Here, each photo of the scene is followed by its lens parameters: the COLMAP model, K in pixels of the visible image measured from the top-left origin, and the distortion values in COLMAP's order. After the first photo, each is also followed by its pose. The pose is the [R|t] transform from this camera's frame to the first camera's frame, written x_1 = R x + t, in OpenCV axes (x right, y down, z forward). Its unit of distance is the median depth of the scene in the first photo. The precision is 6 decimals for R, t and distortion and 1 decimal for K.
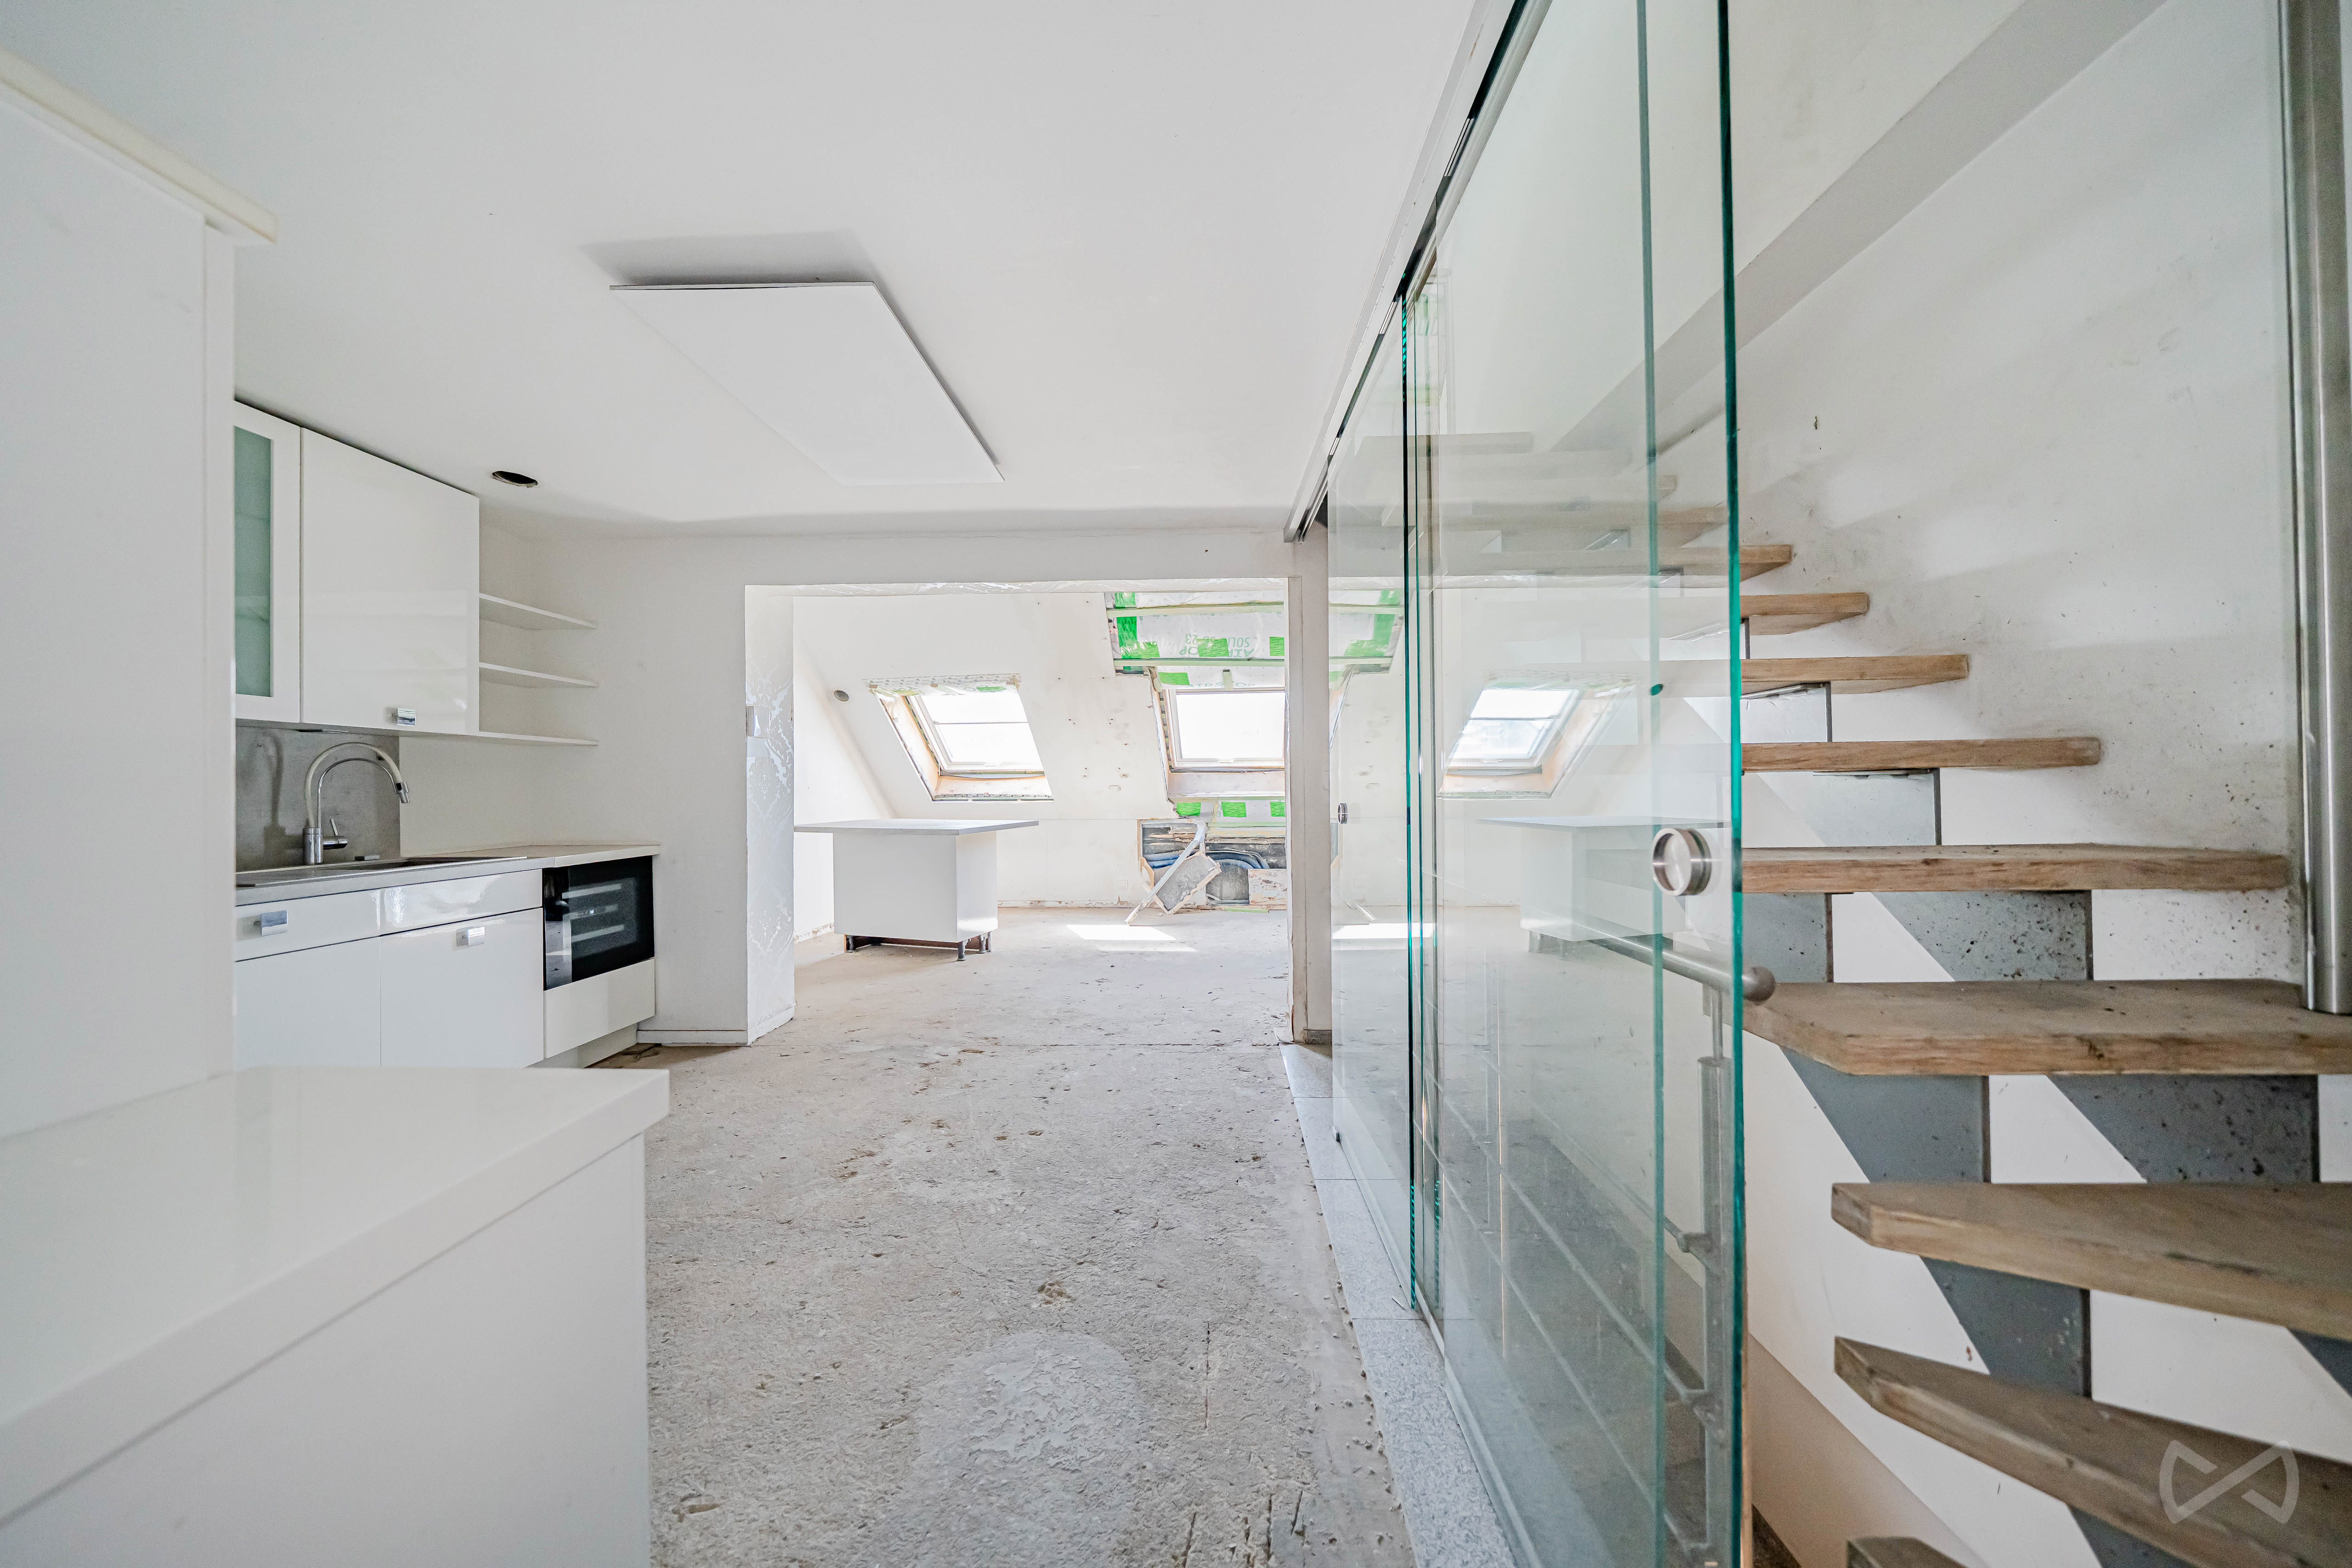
lens RADIAL K [[801.2, 0, 1174.1], [0, 801.2, 789.5], [0, 0, 1]] dist [-0.005904, 0.000087]
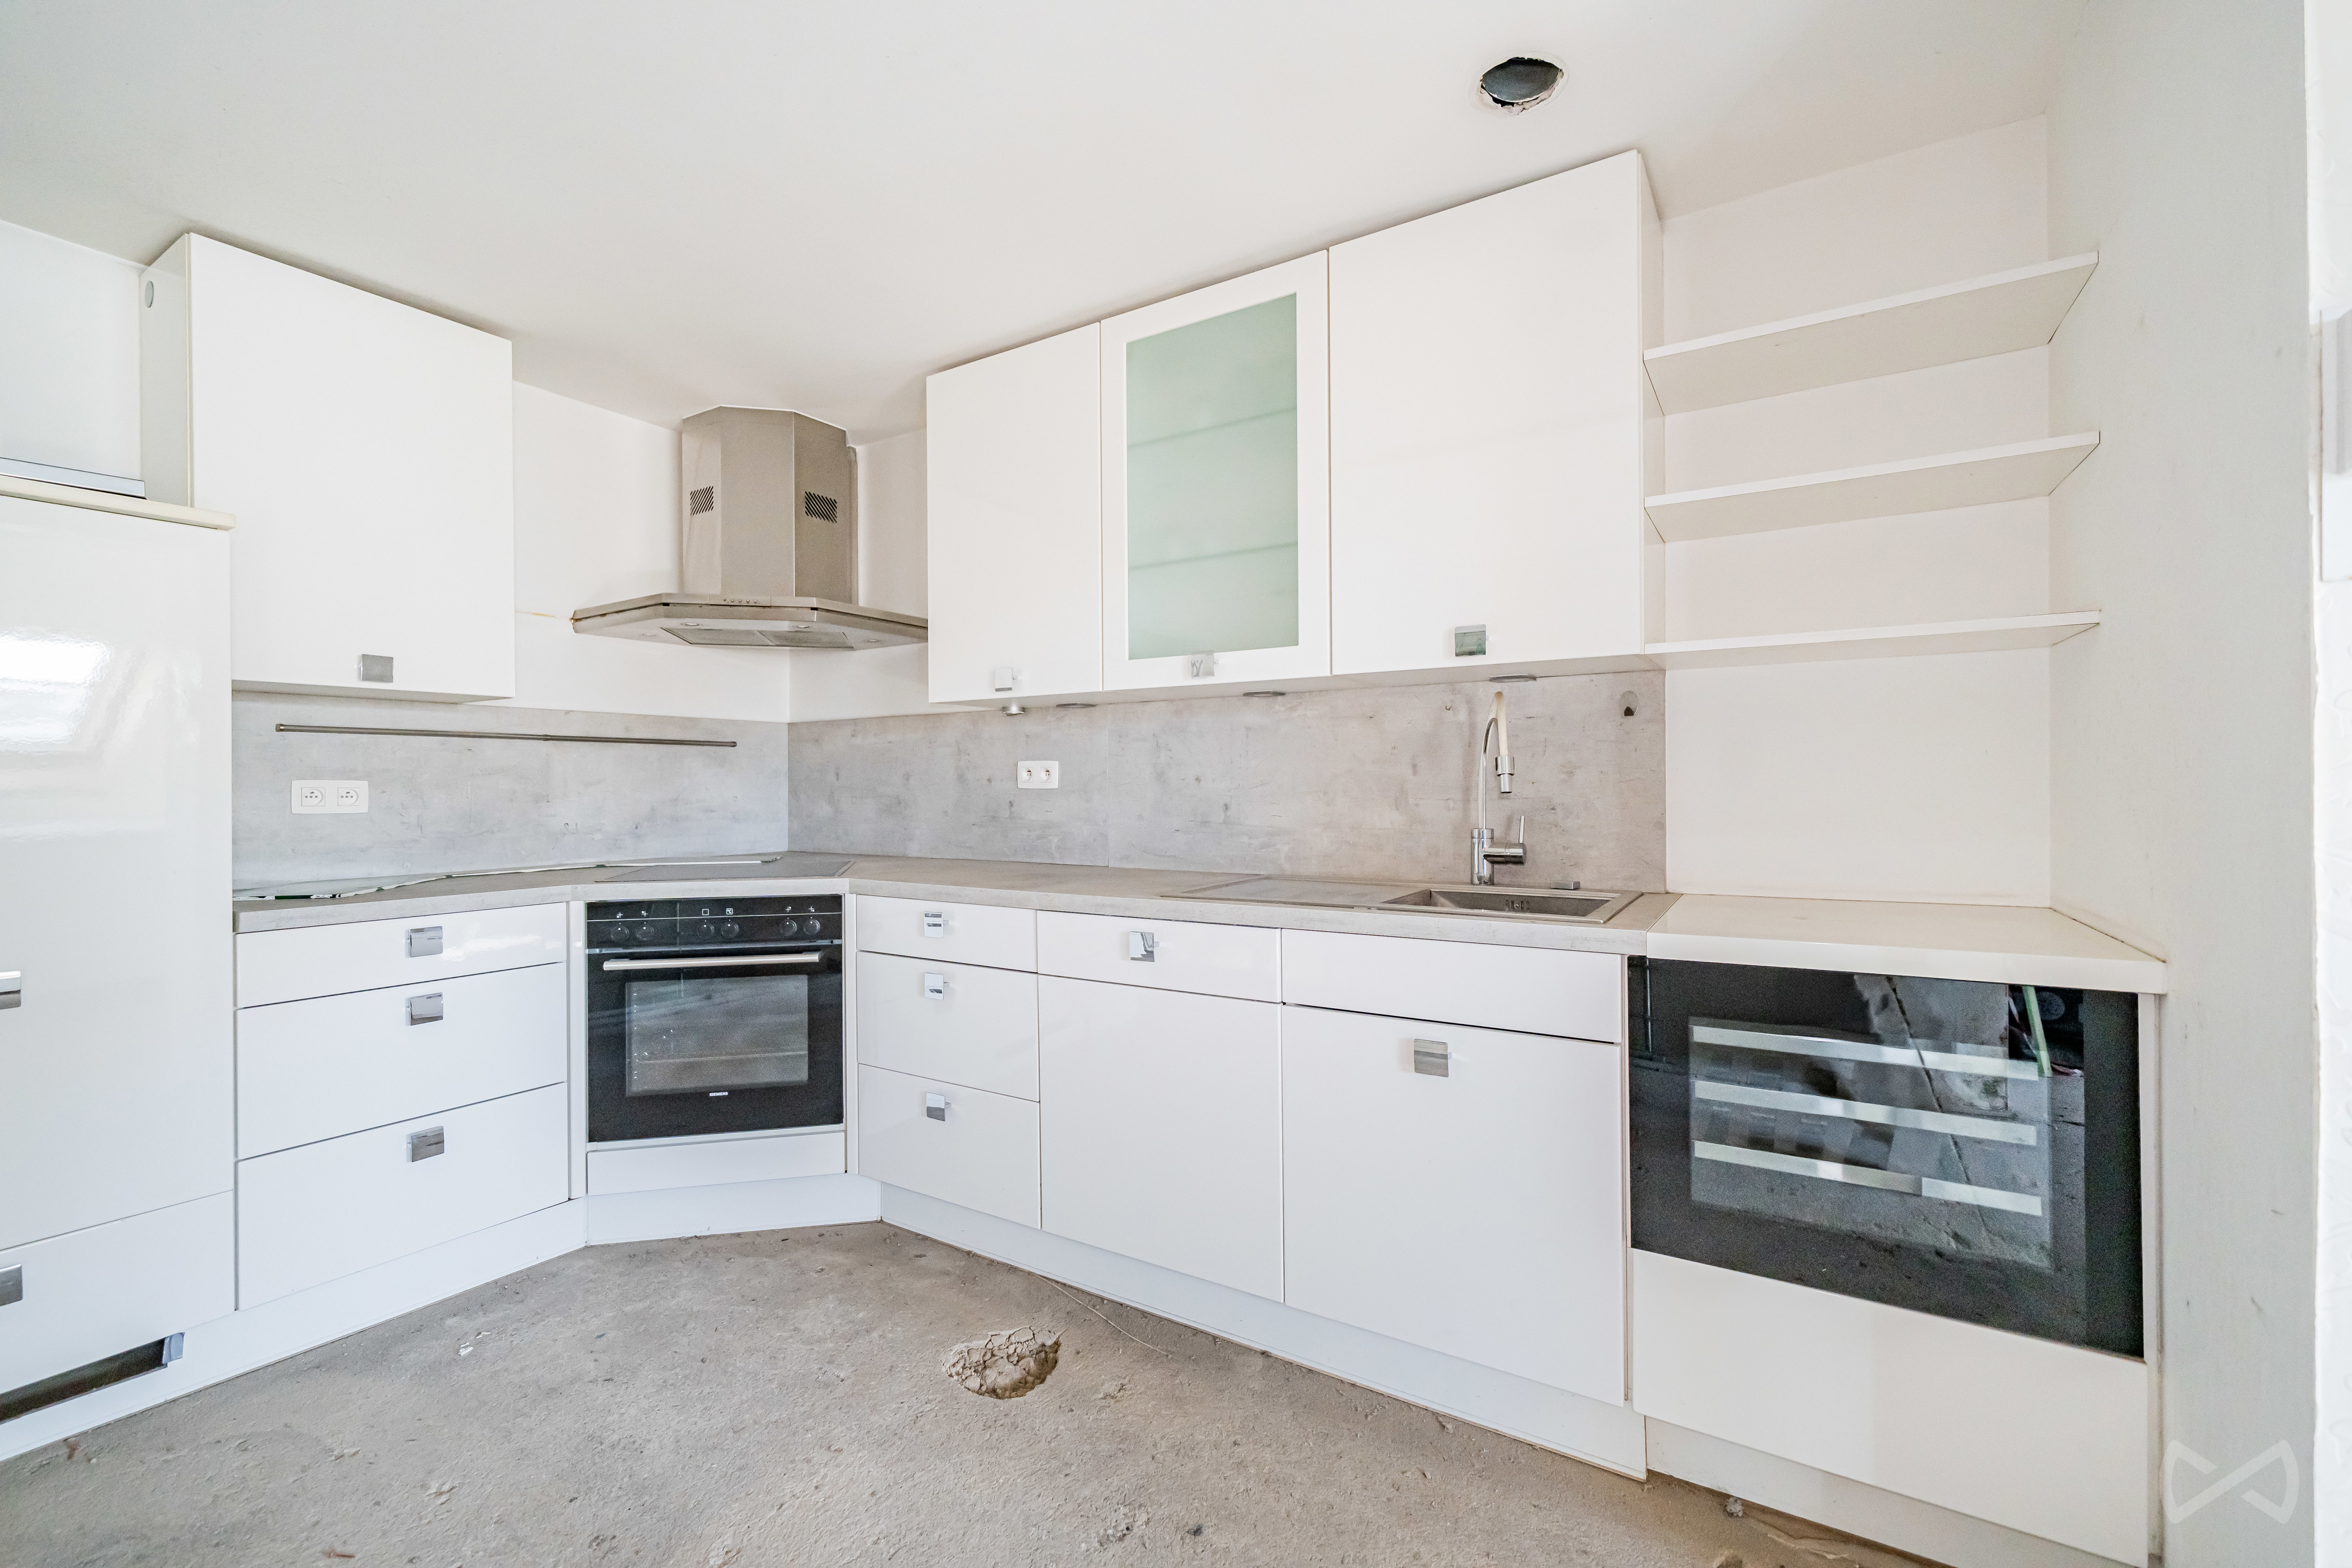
lens RADIAL K [[995.9, 0, 1176.0], [0, 995.9, 784.0], [0, 0, 1]] dist [-0.000033, -0.000119]
pose [[-0.498358, 0.011684, -0.866892, -0.109175], [0.011284, 0.999912, 0.006990, 0.001059], [0.866898, -0.006298, -0.498446, 0.519067]]
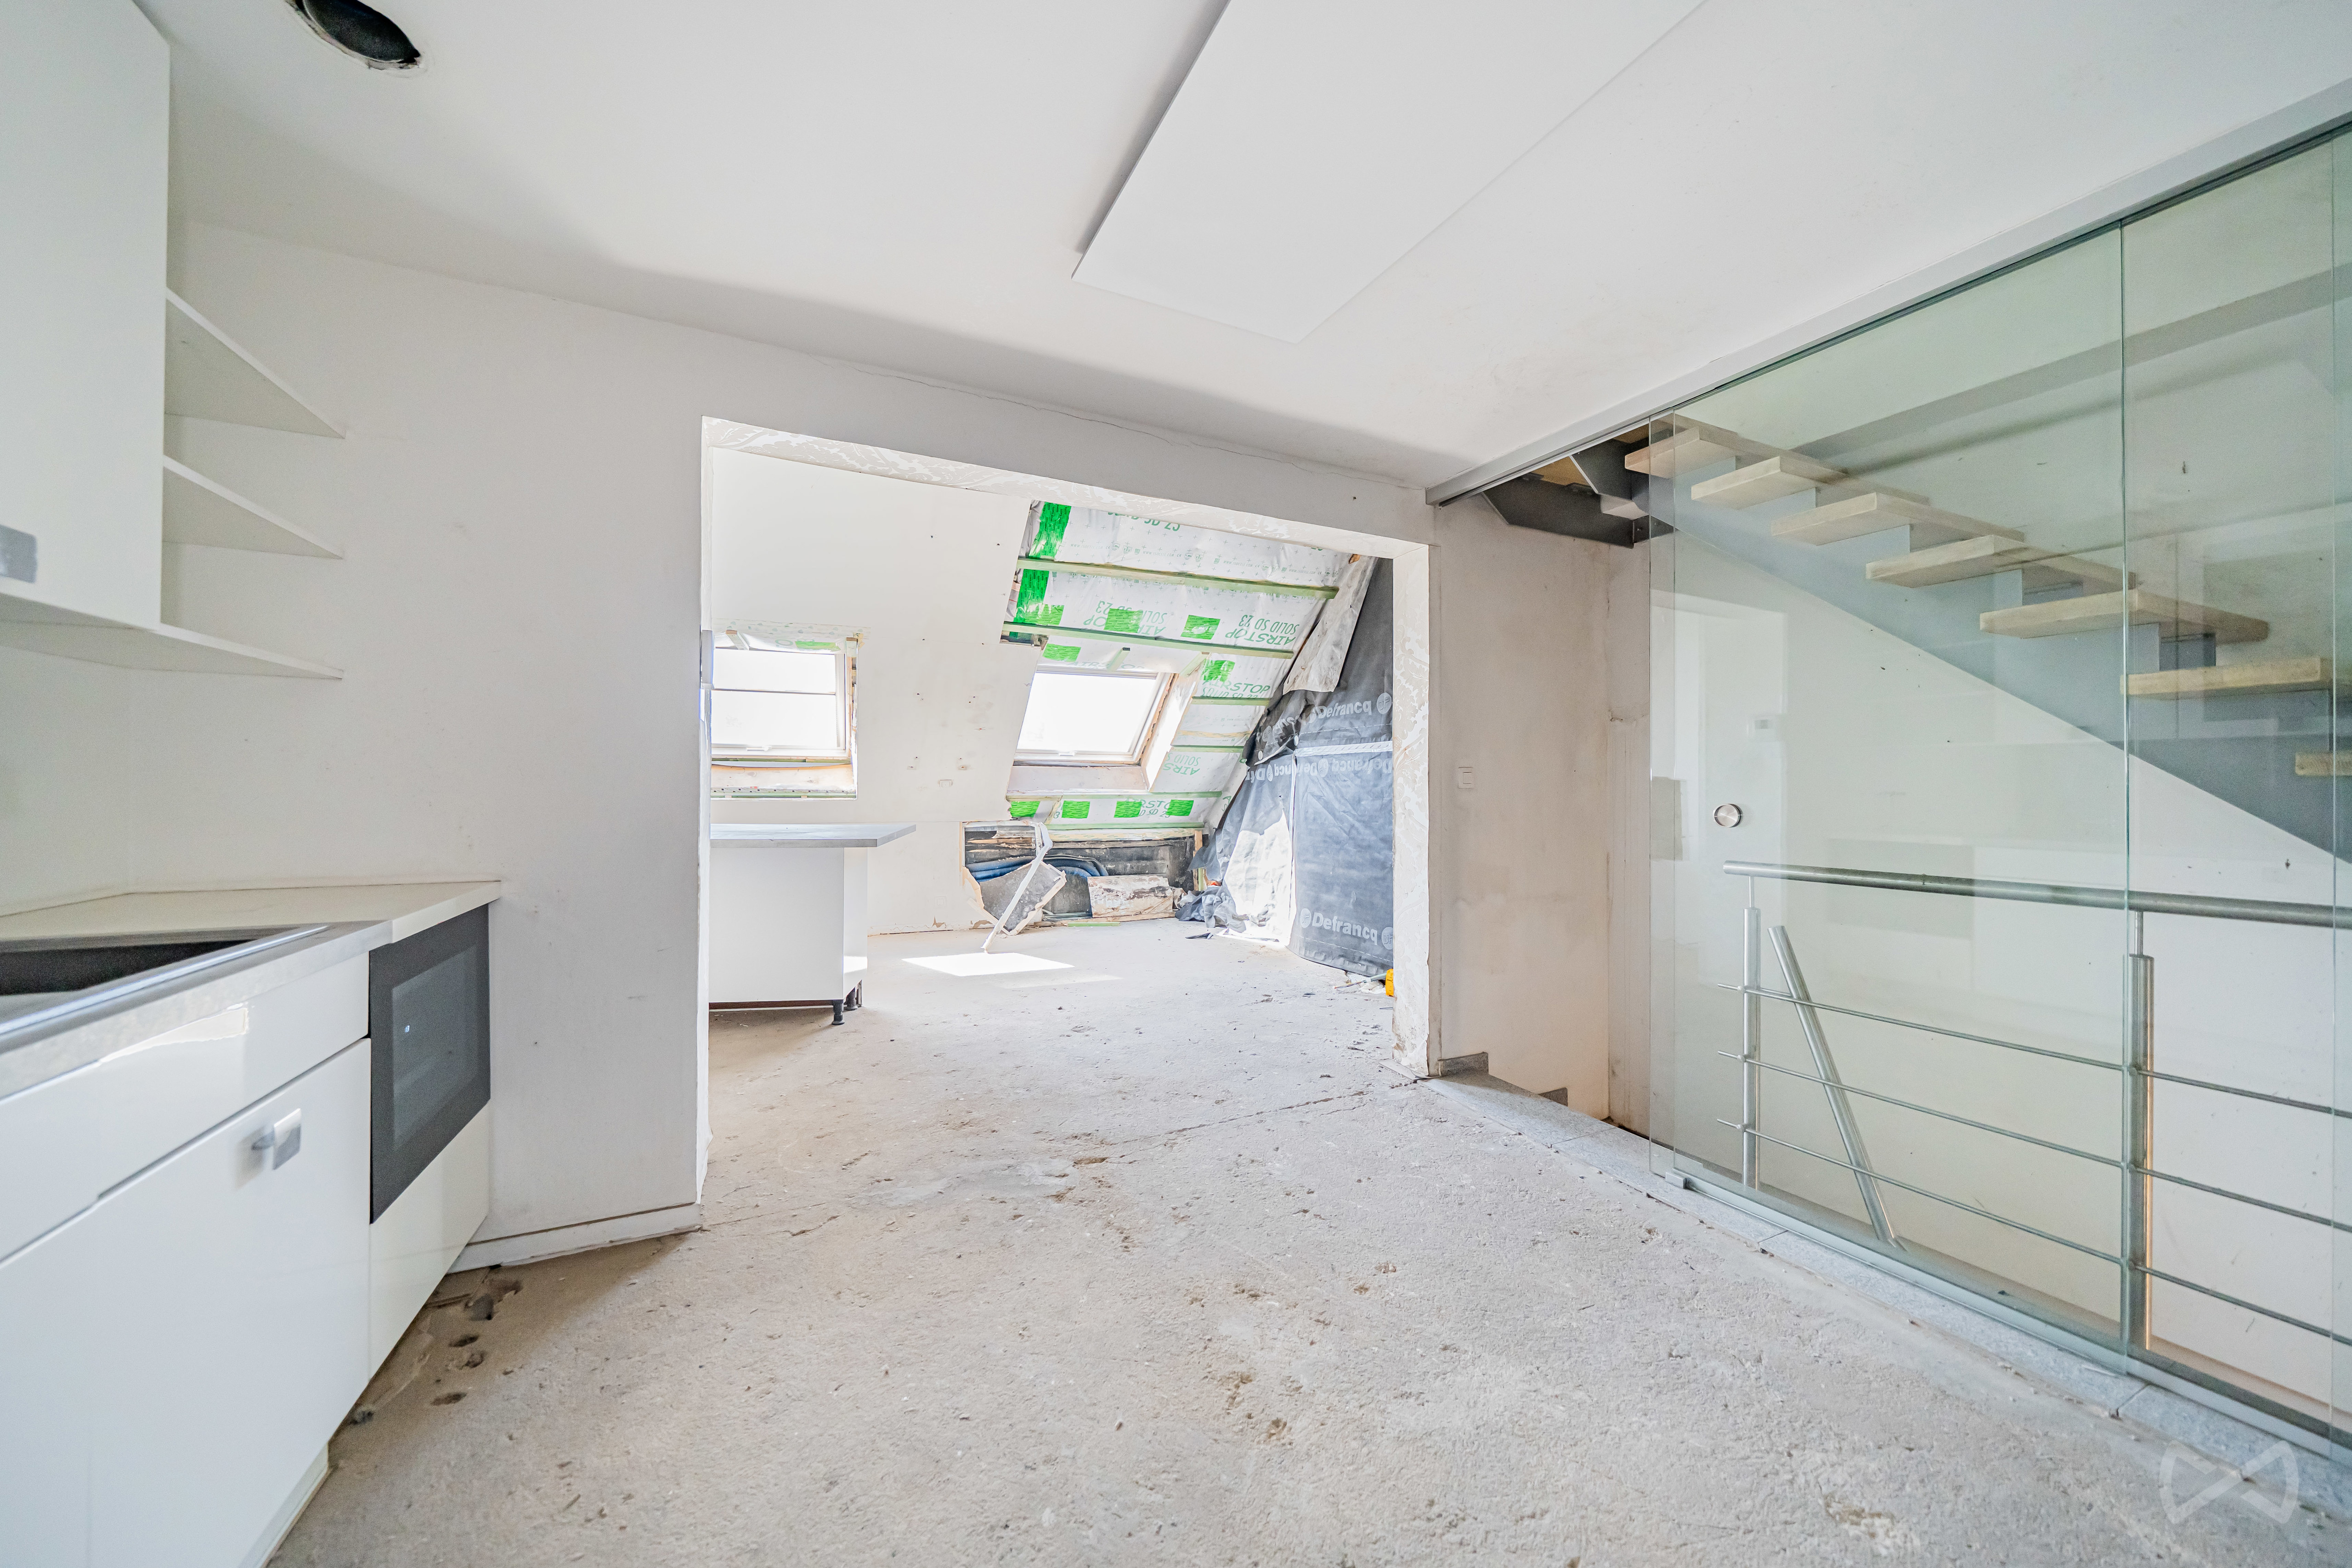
lens RADIAL K [[817.6, 0, 1172.2], [0, 817.6, 787.0], [0, 0, 1]] dist [-0.007396, 0.000031]
pose [[0.885609, 0.011748, 0.464282, -0.299125], [-0.011117, 0.999930, -0.004096, 0.003693], [-0.464298, -0.001534, 0.885678, 0.197410]]
